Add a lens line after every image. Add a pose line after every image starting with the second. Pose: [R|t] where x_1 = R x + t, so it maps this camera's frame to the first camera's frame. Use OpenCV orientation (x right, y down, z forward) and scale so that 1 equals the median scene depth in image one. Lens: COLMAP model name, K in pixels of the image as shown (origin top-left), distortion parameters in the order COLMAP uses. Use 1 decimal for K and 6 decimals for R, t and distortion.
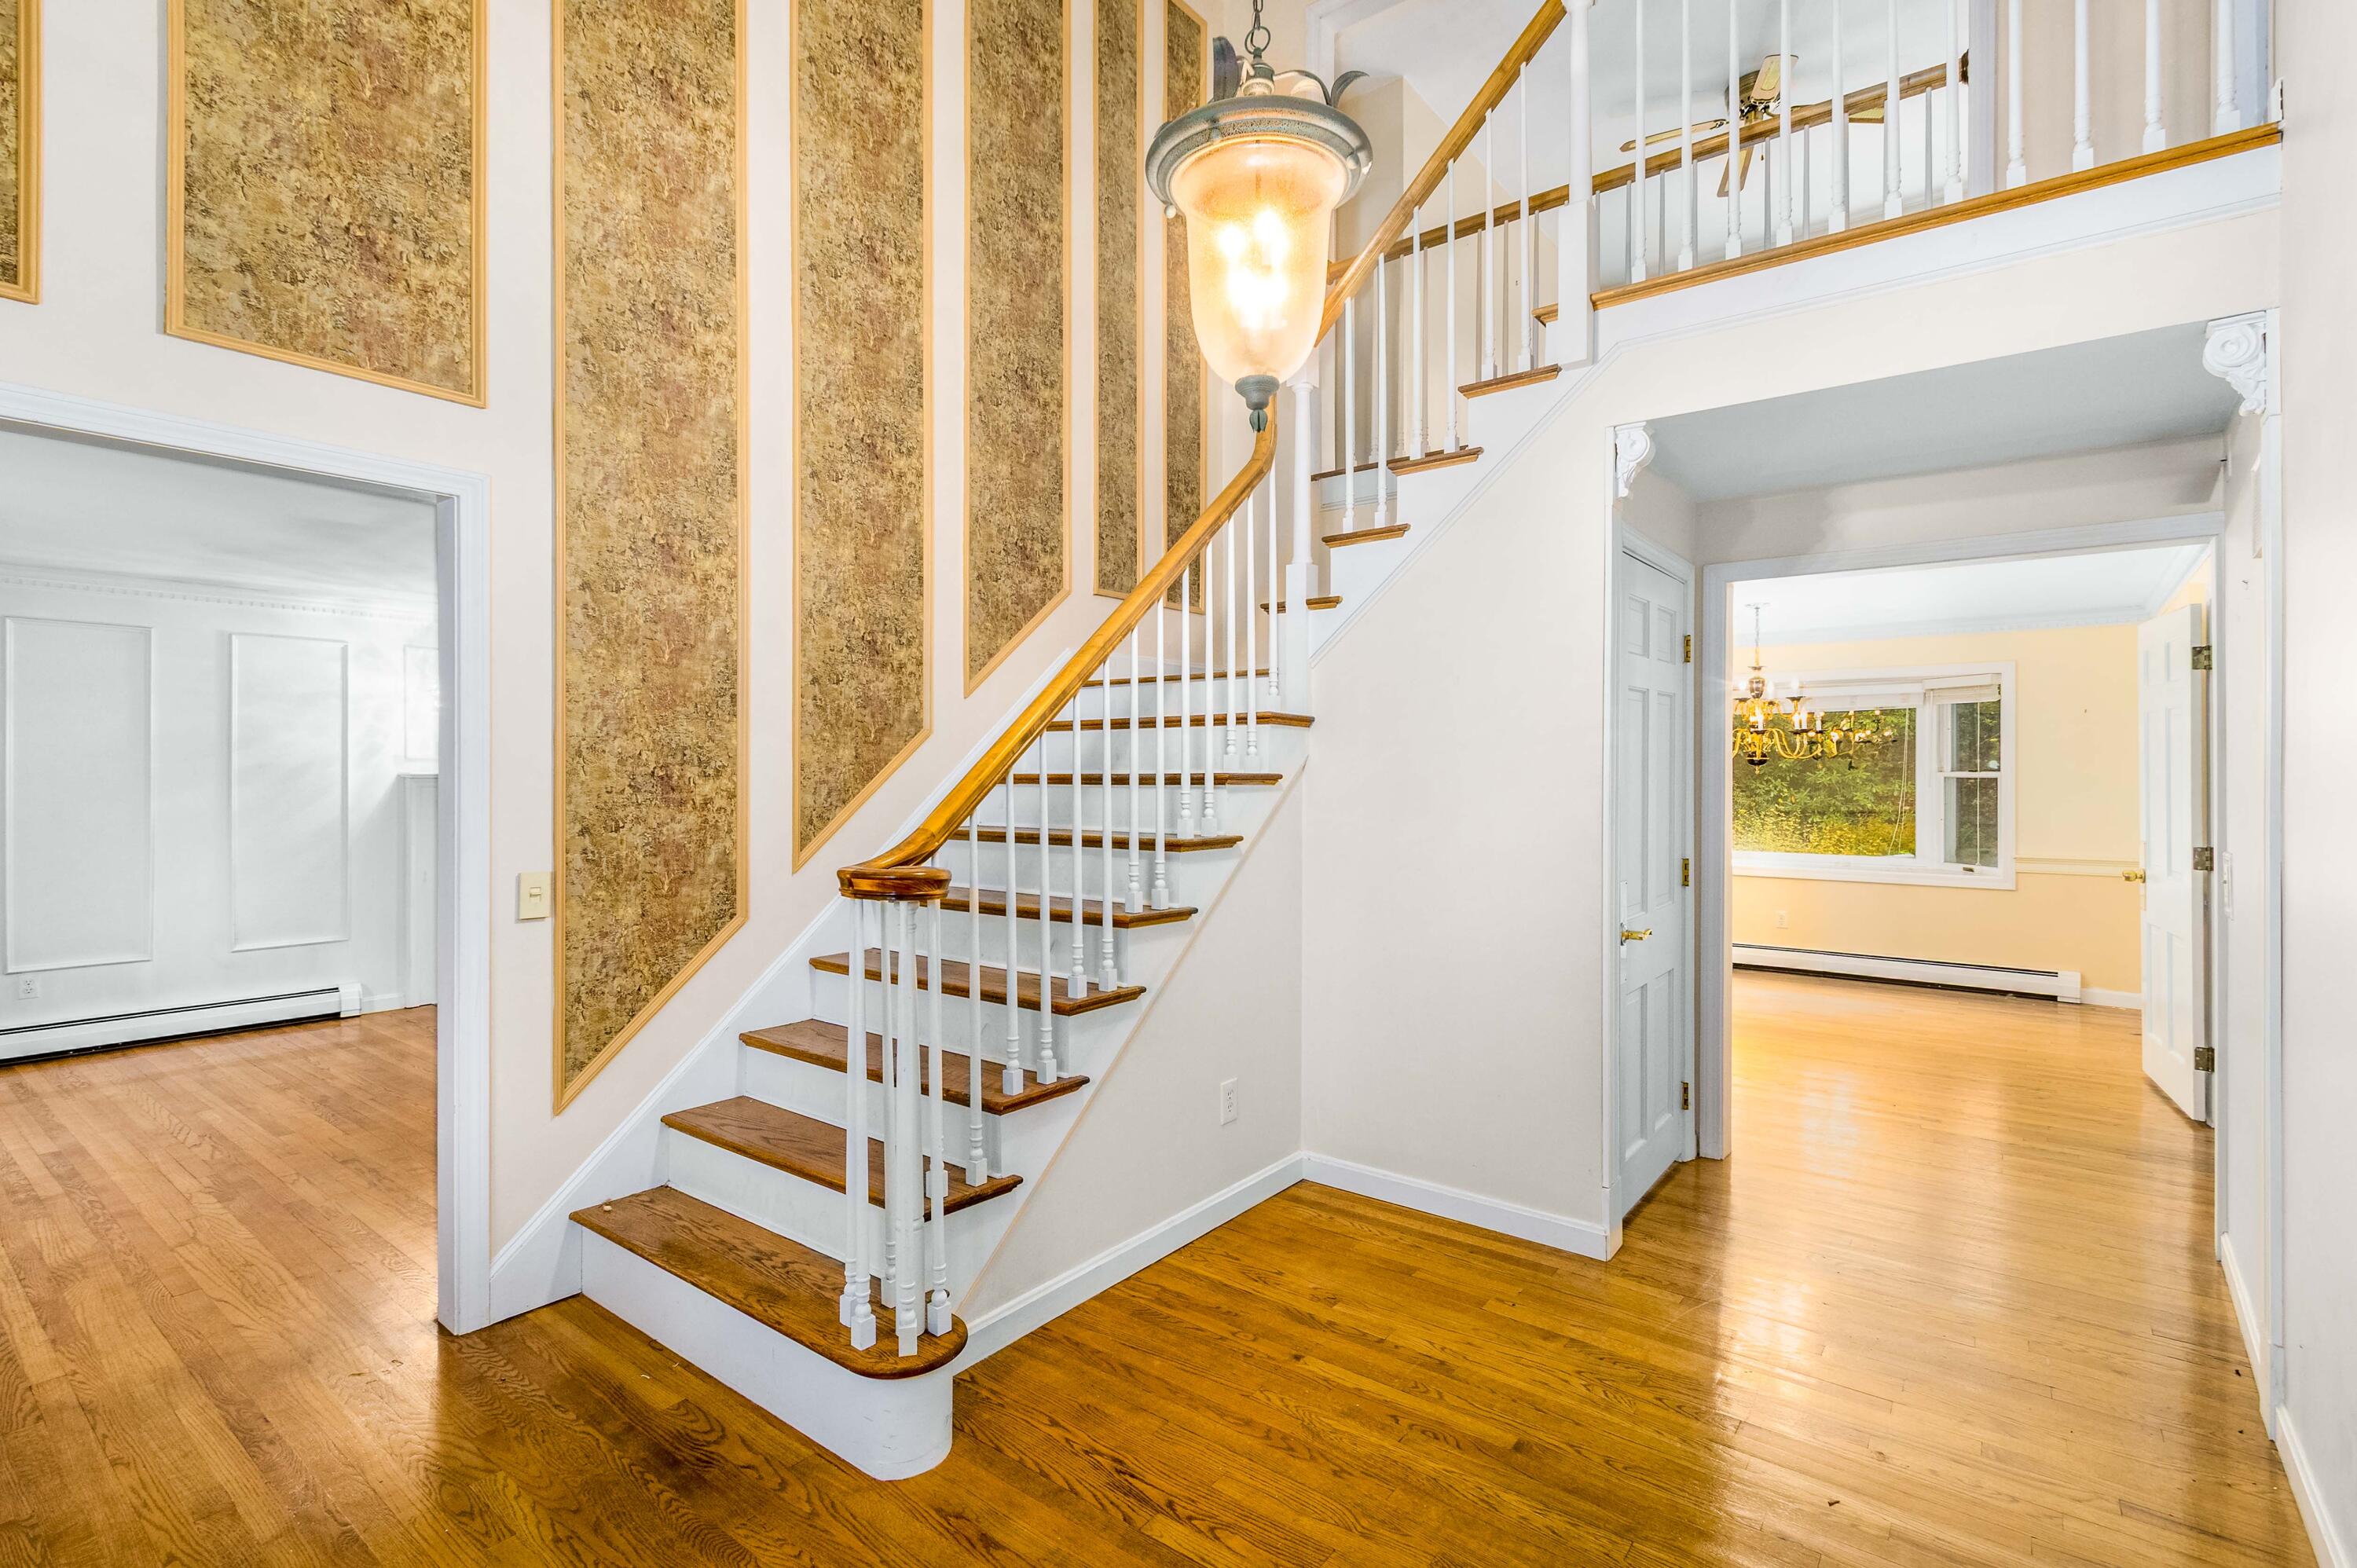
lens RADIAL K [[1101.5, 0, 1158.4], [0, 1101.5, 767.5], [0, 0, 1]] dist [0.004889, -0.000459]
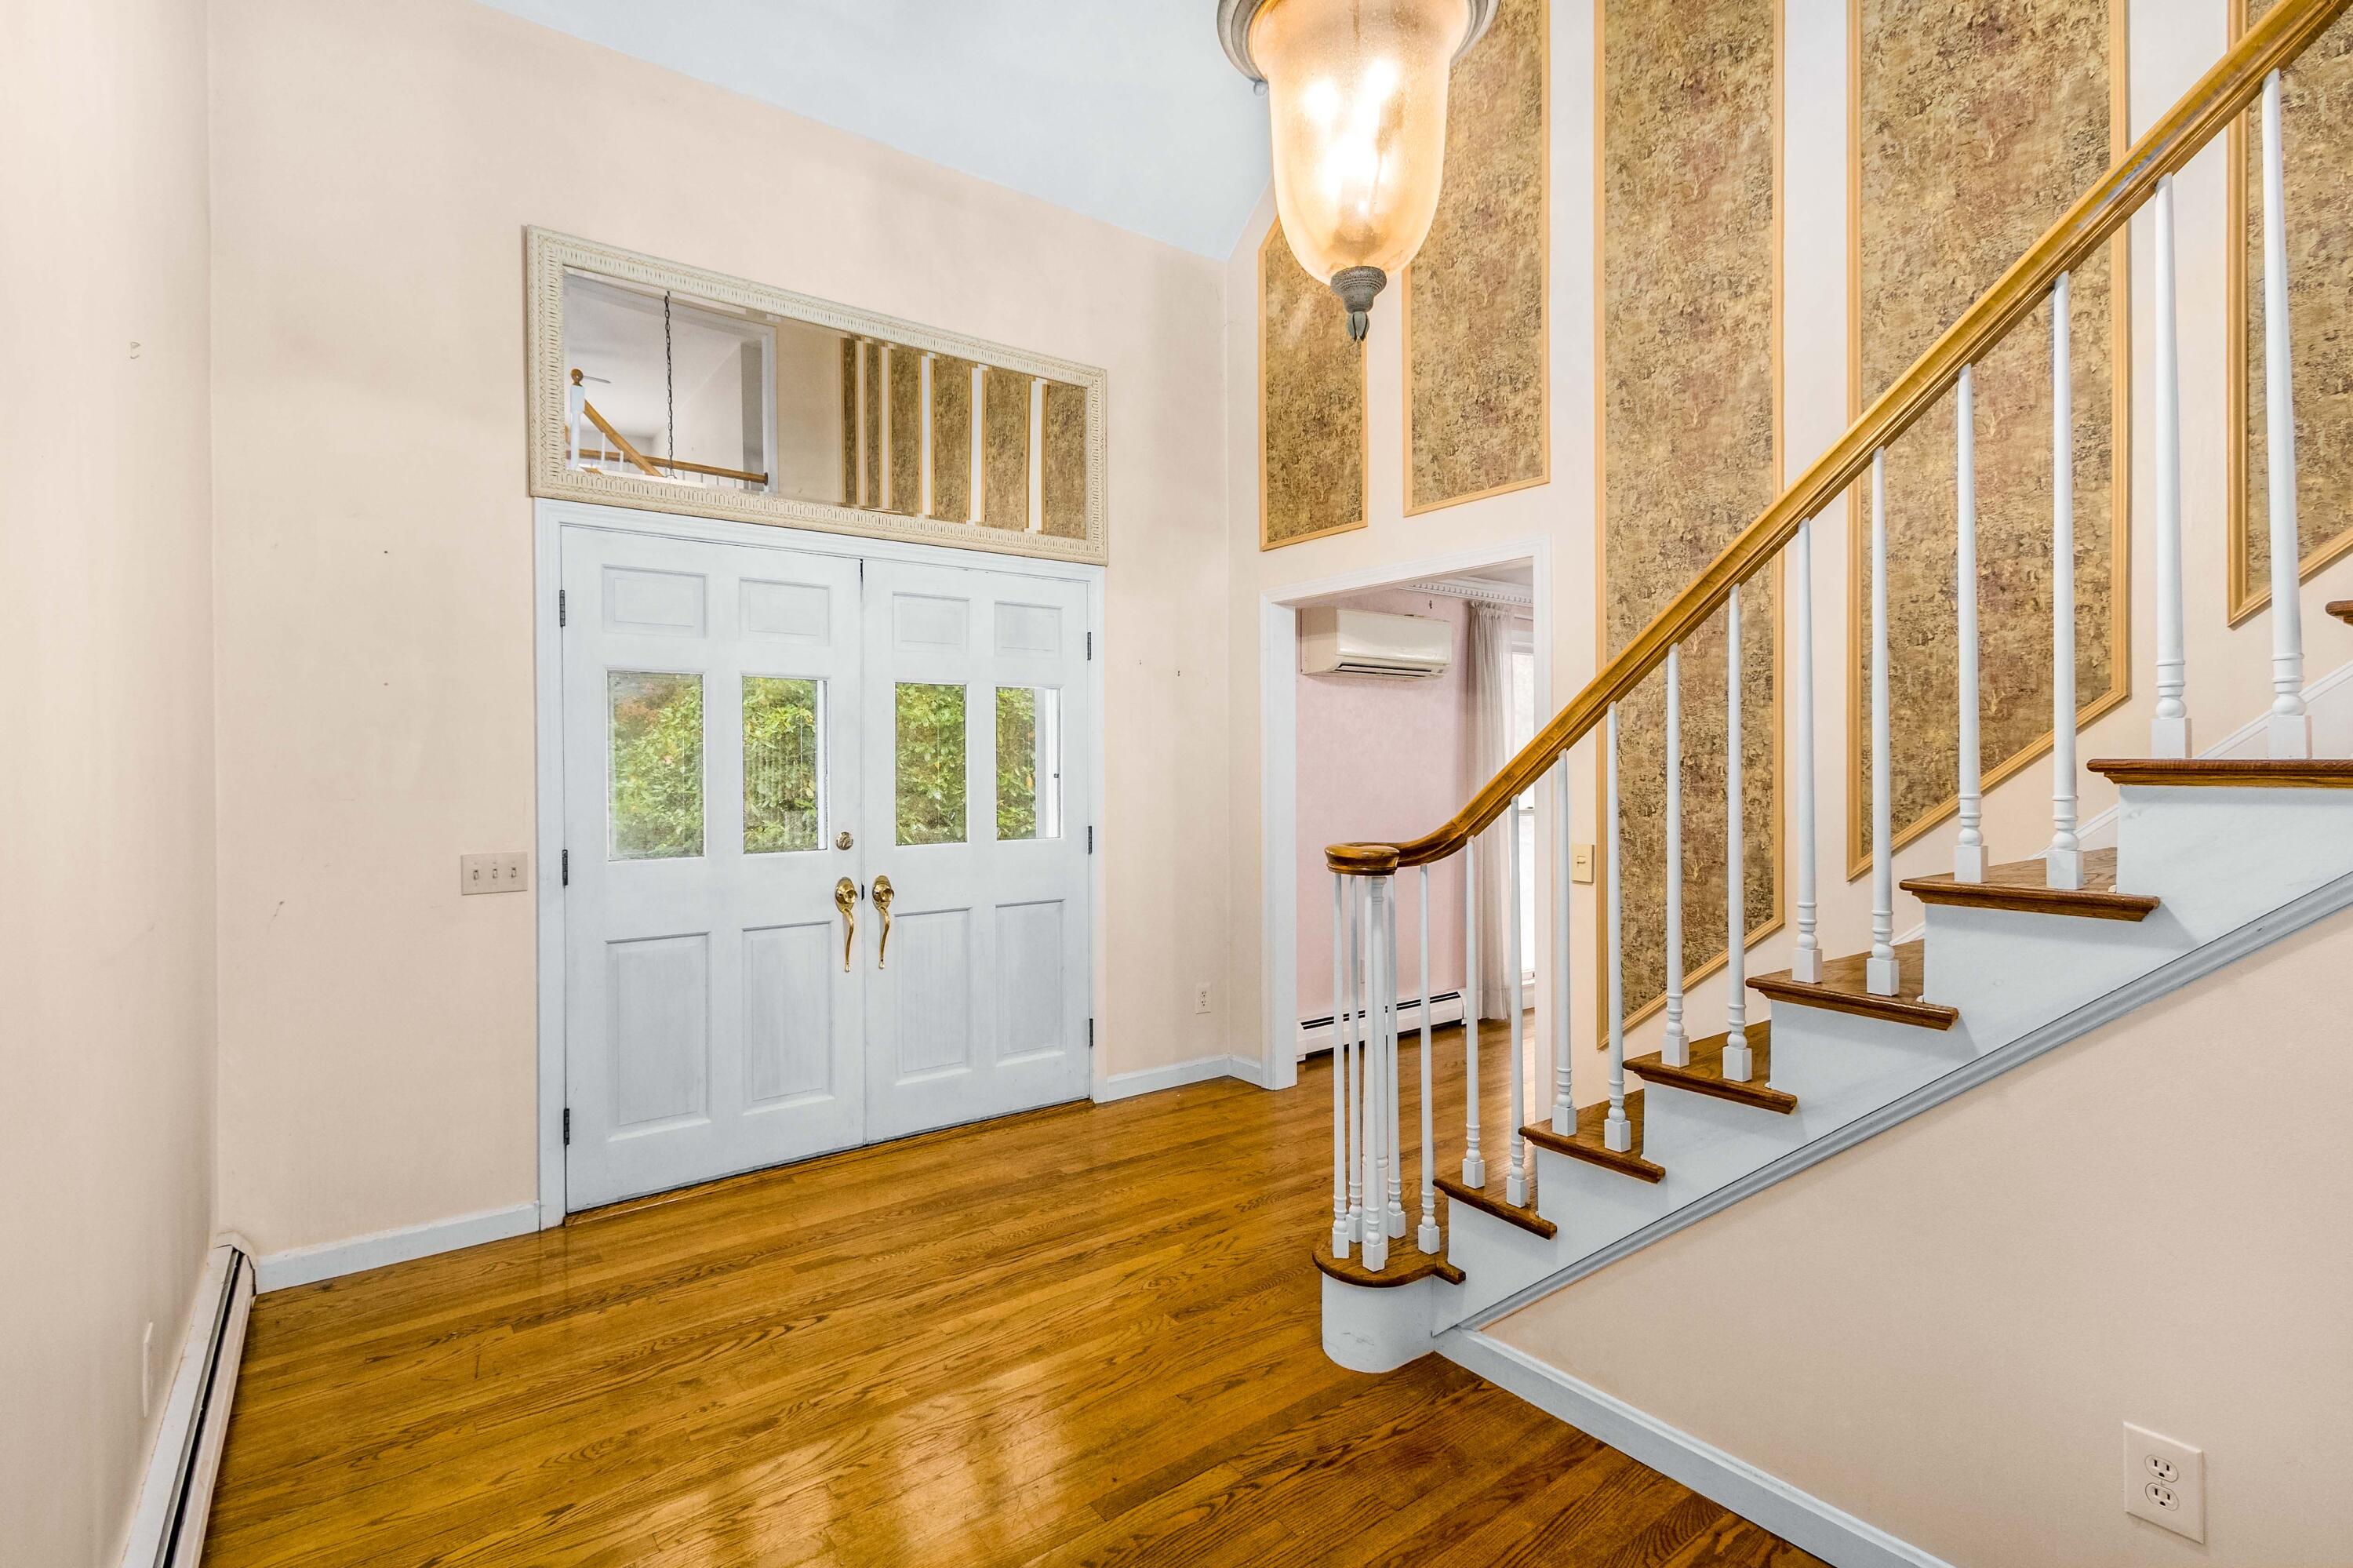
lens RADIAL K [[1099.7, 0, 1156.4], [0, 1099.7, 767.5], [0, 0, 1]] dist [0.004889, -0.000459]
pose [[-0.262867, 0.002755, -0.964828, 0.704482], [0.009001, 0.999959, 0.000403, 0.005110], [0.964790, -0.008578, -0.262881, 0.827717]]
